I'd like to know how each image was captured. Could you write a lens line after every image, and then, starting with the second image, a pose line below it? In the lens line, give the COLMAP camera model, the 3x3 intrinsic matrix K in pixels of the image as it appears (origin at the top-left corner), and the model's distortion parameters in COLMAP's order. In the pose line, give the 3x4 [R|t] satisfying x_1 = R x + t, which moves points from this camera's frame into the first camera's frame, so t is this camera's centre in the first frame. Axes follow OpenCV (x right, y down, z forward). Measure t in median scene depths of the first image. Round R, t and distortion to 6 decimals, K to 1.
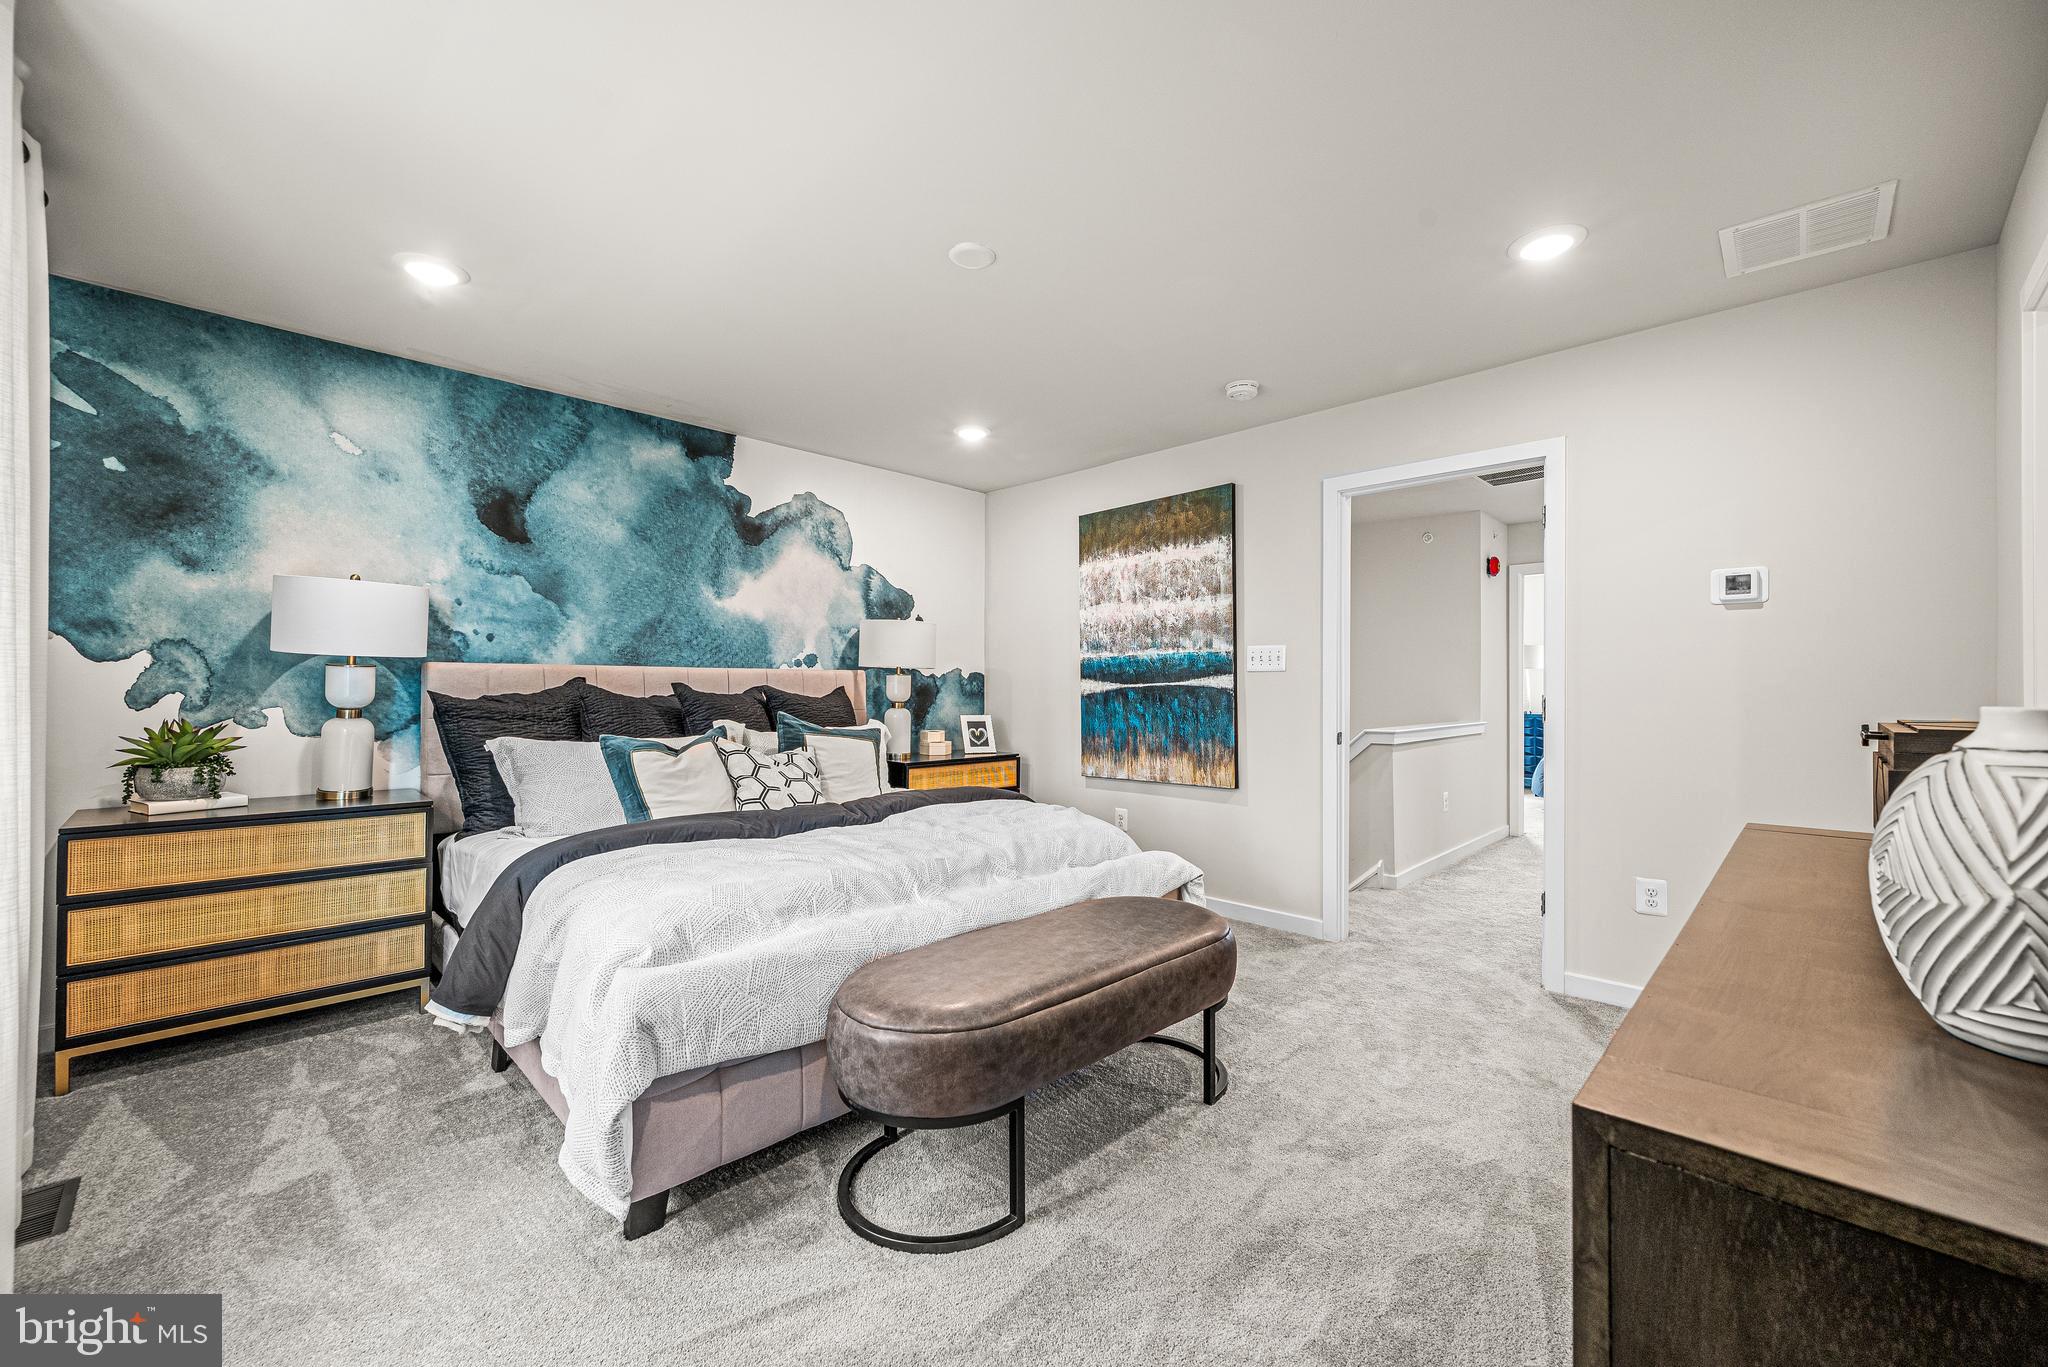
lens RADIAL K [[822.8, 0, 1020.1], [0, 822.8, 678.1], [0, 0, 1]] dist [0.006690, -0.000142]
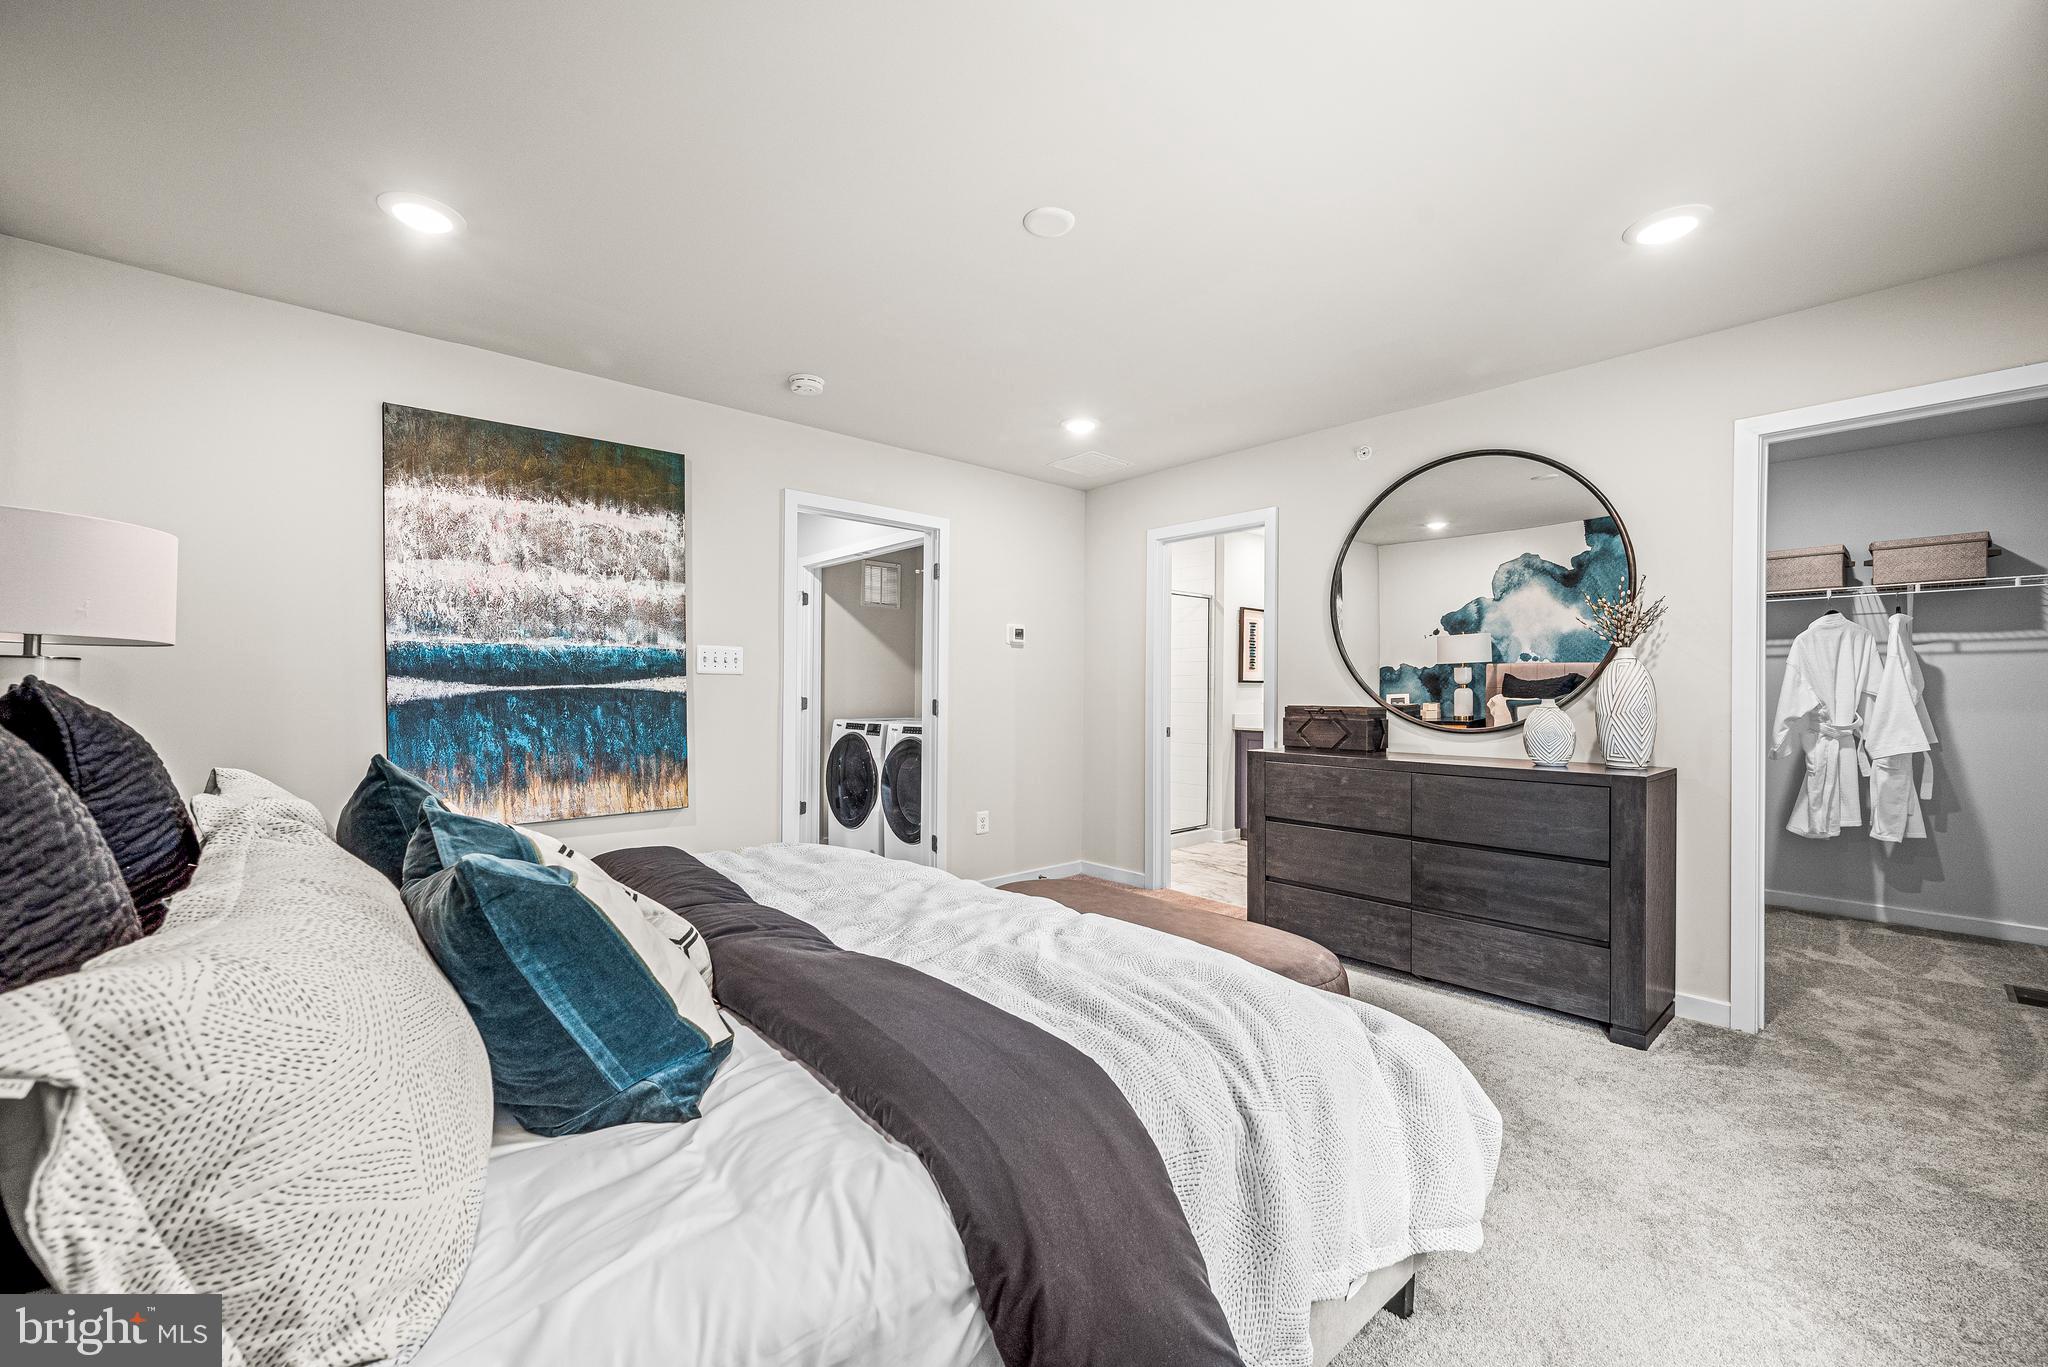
lens RADIAL K [[822.8, 0, 1019.9], [0, 822.8, 694.9], [0, 0, 1]] dist [0.006690, -0.000142]
pose [[0.061455, -0.003694, 0.998103, -0.546734], [-0.014421, 0.999885, 0.004588, 0.005645], [-0.998006, -0.014675, 0.061394, 0.552331]]
